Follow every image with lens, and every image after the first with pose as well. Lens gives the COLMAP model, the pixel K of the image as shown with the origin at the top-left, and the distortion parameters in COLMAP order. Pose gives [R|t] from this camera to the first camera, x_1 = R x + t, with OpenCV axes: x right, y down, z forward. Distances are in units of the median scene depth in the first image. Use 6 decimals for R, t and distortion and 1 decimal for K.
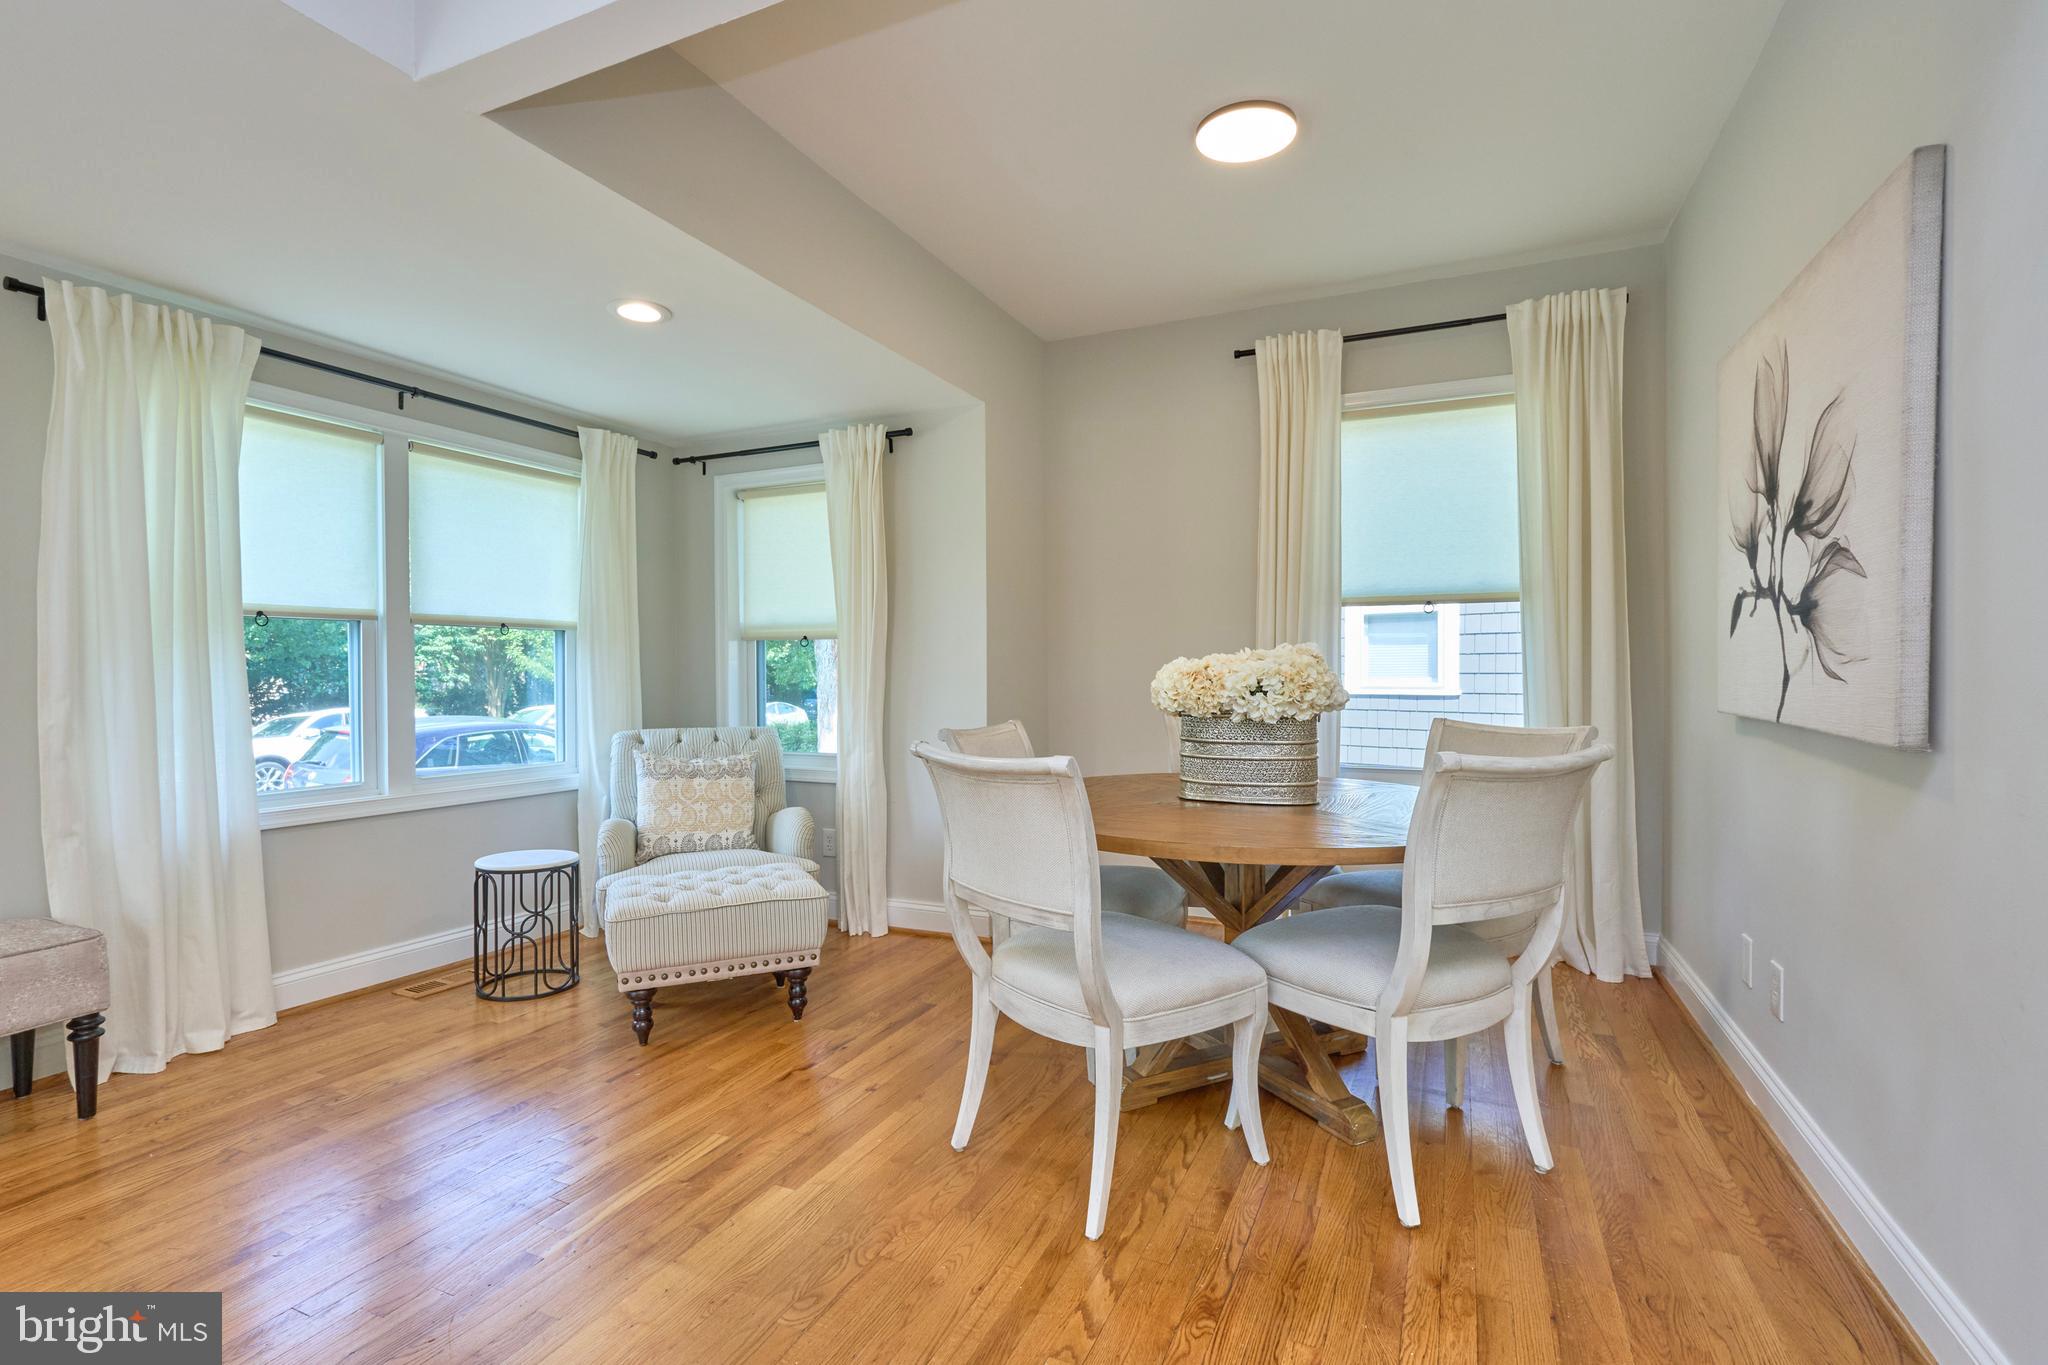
lens RADIAL K [[949.5, 0, 1019.6], [0, 949.5, 686.4], [0, 0, 1]] dist [-0.001590, 0.001359]
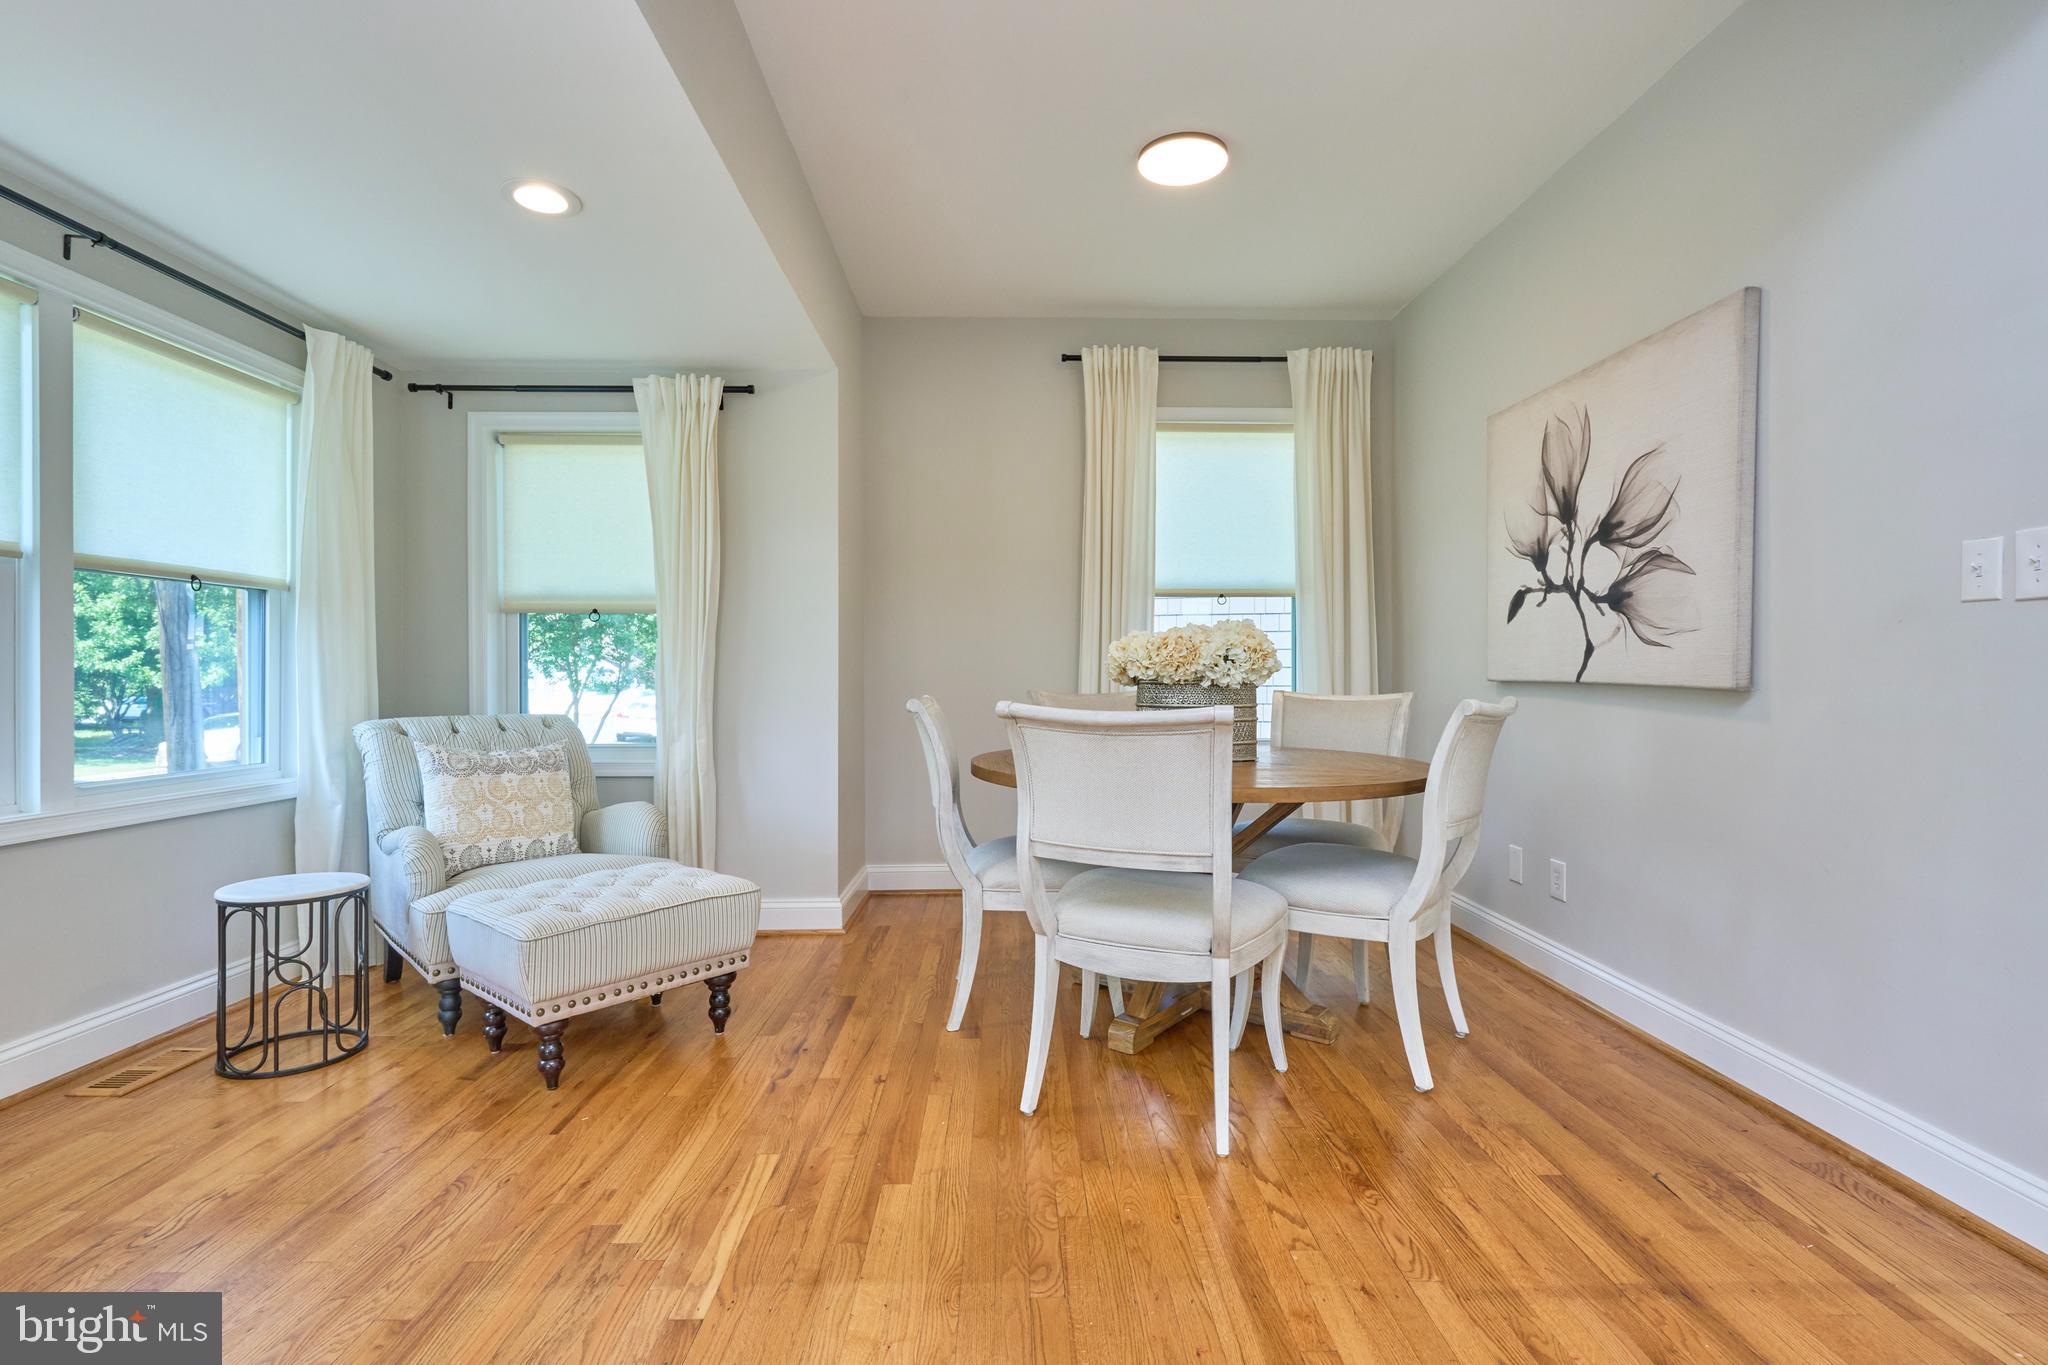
lens RADIAL K [[949.5, 0, 1026.4], [0, 949.5, 682.5], [0, 0, 1]] dist [-0.001590, 0.001359]
pose [[0.901252, -0.000568, 0.433294, -0.319162], [0.004021, 0.999967, -0.007053, 0.027766], [-0.433276, 0.008099, 0.901225, 0.065187]]
